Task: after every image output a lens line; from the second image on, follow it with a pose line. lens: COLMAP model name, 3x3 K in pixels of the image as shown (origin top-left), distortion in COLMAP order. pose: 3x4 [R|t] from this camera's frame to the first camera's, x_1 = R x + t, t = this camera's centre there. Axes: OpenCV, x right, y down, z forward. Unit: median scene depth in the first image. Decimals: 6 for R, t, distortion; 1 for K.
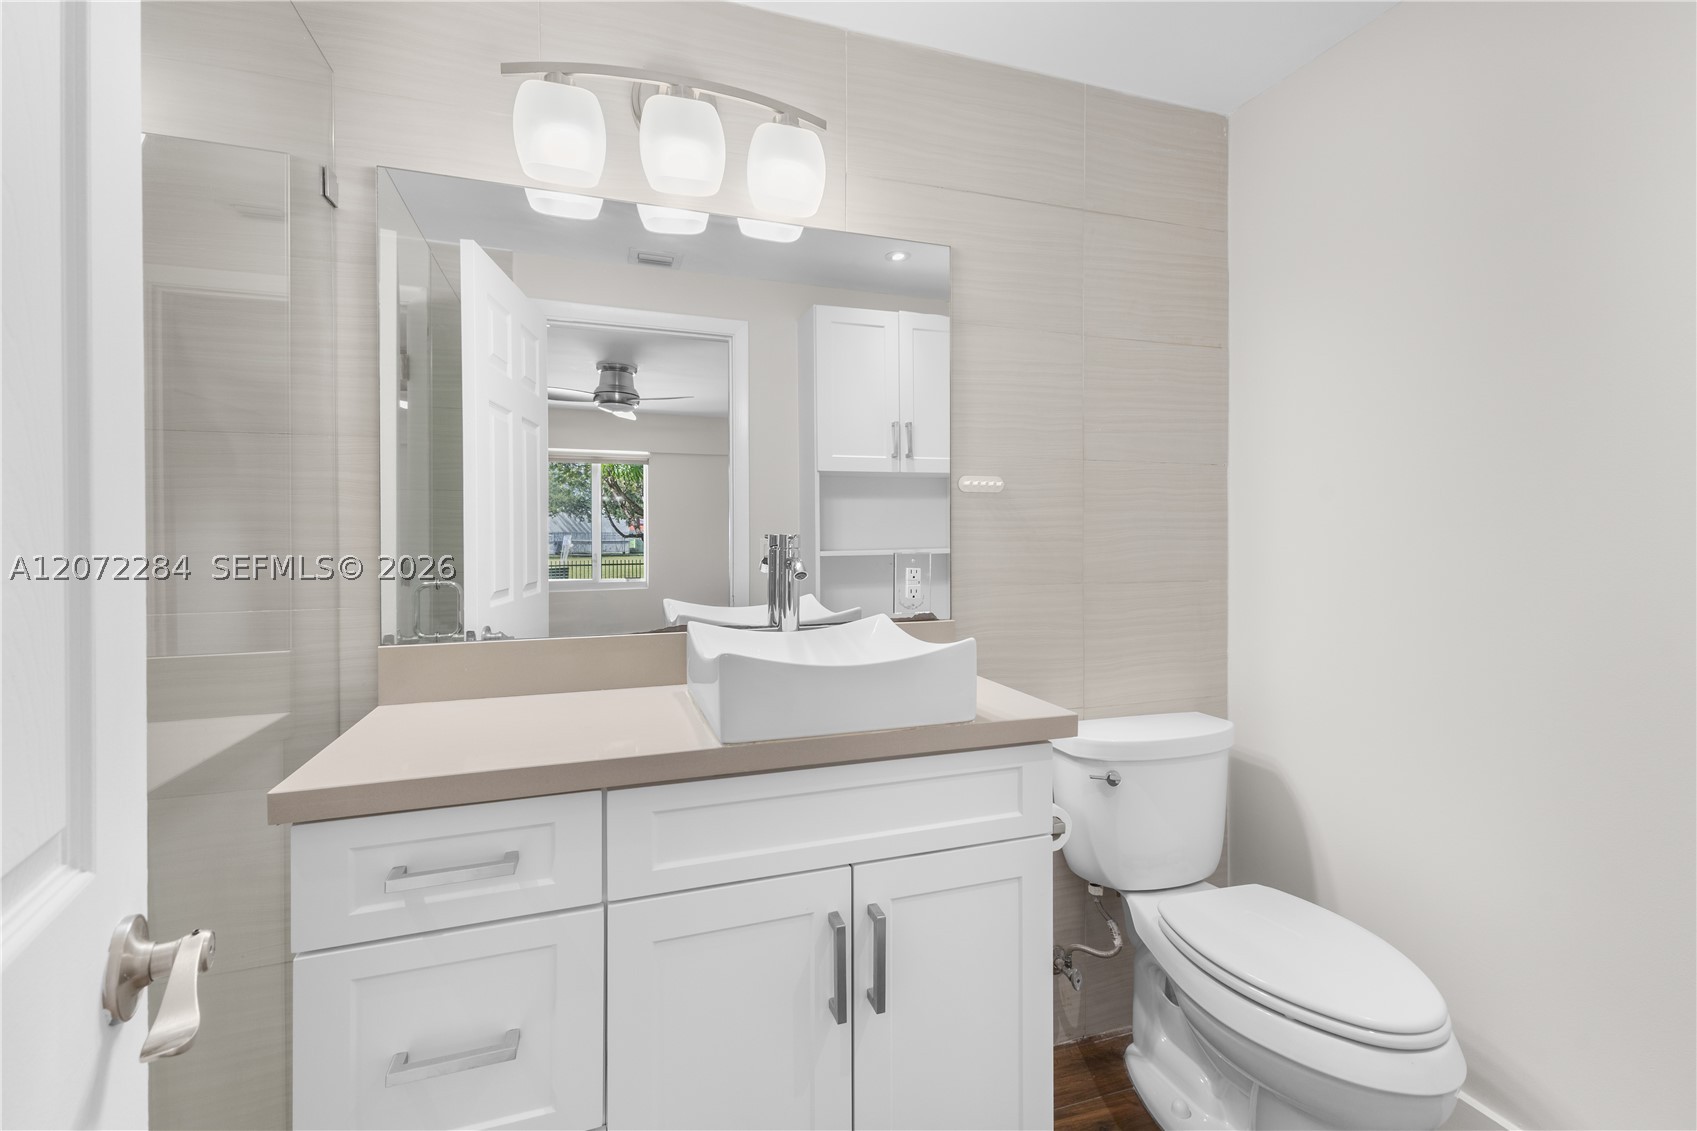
lens RADIAL K [[743.2, 0, 844.4], [0, 743.2, 550.1], [0, 0, 1]] dist [0.013707, -0.003705]
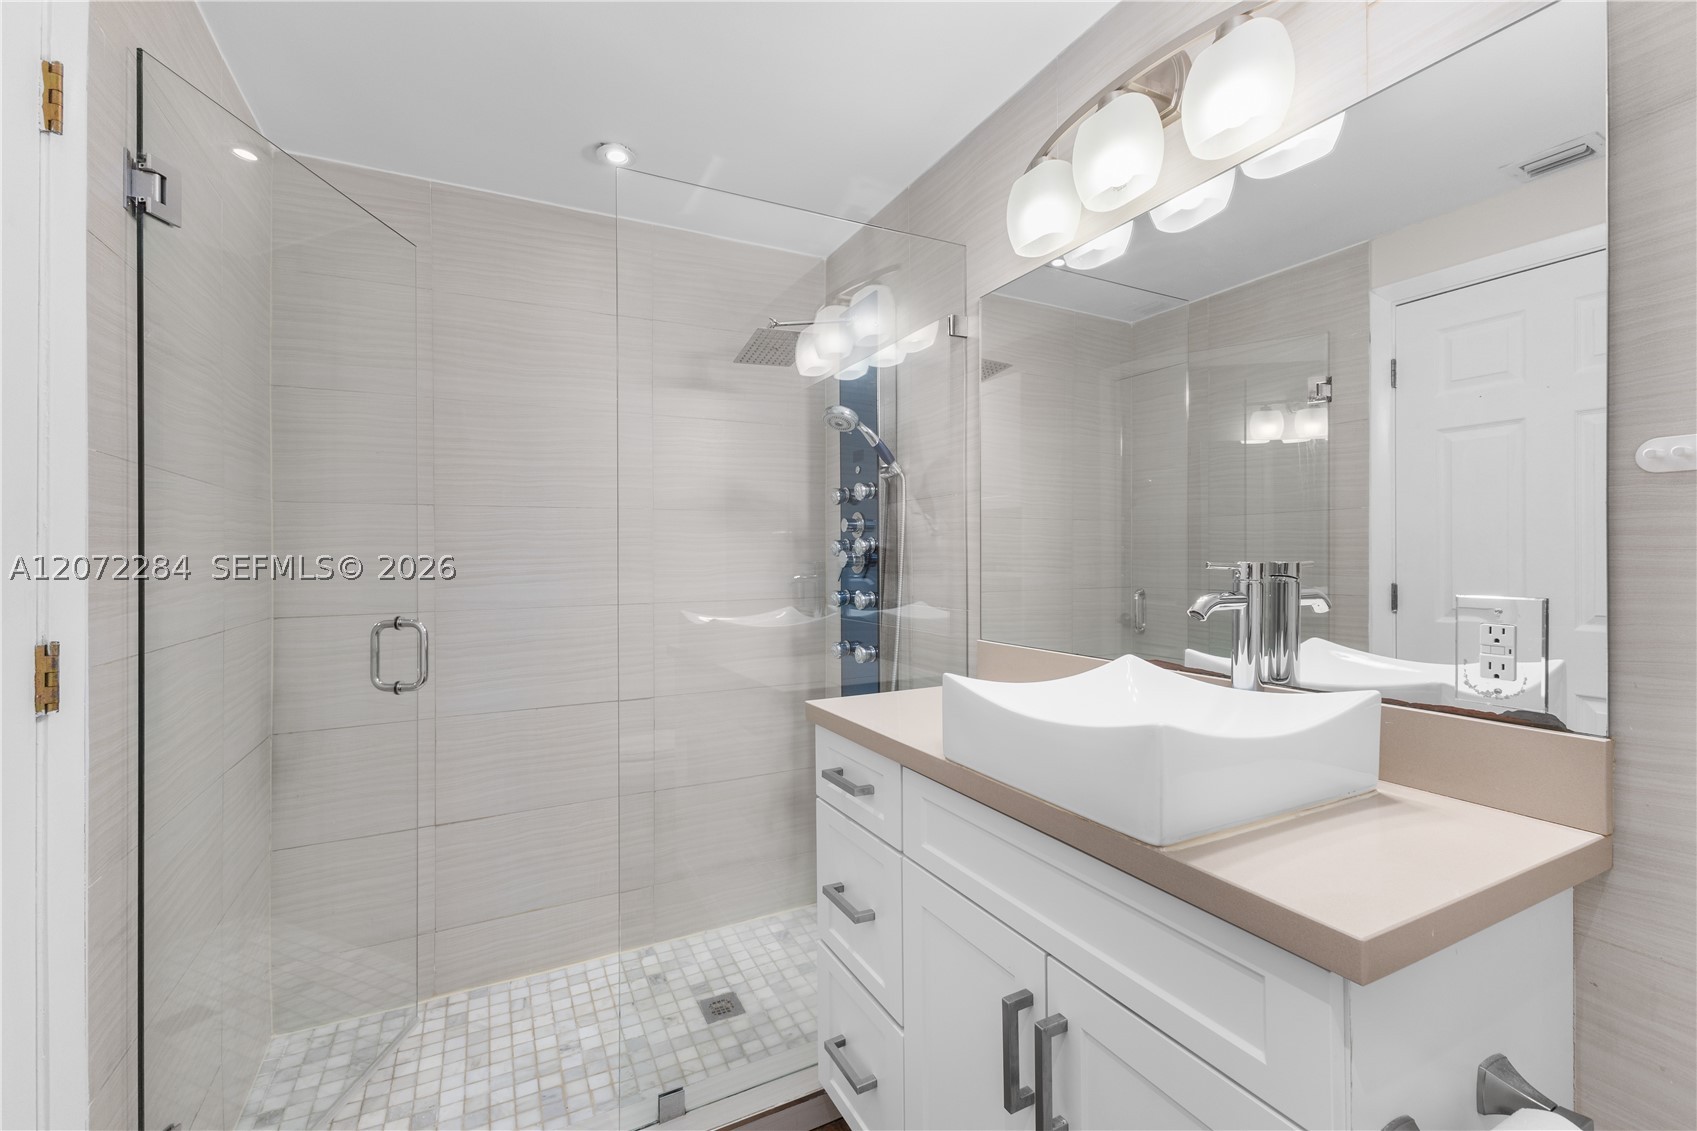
lens RADIAL K [[743.2, 0, 851.0], [0, 743.2, 557.8], [0, 0, 1]] dist [0.013707, -0.003705]
pose [[0.127796, 0.005804, -0.991784, 0.733858], [-0.002838, 0.999981, 0.005486, -0.032287], [0.991796, 0.002114, 0.127810, 0.587800]]
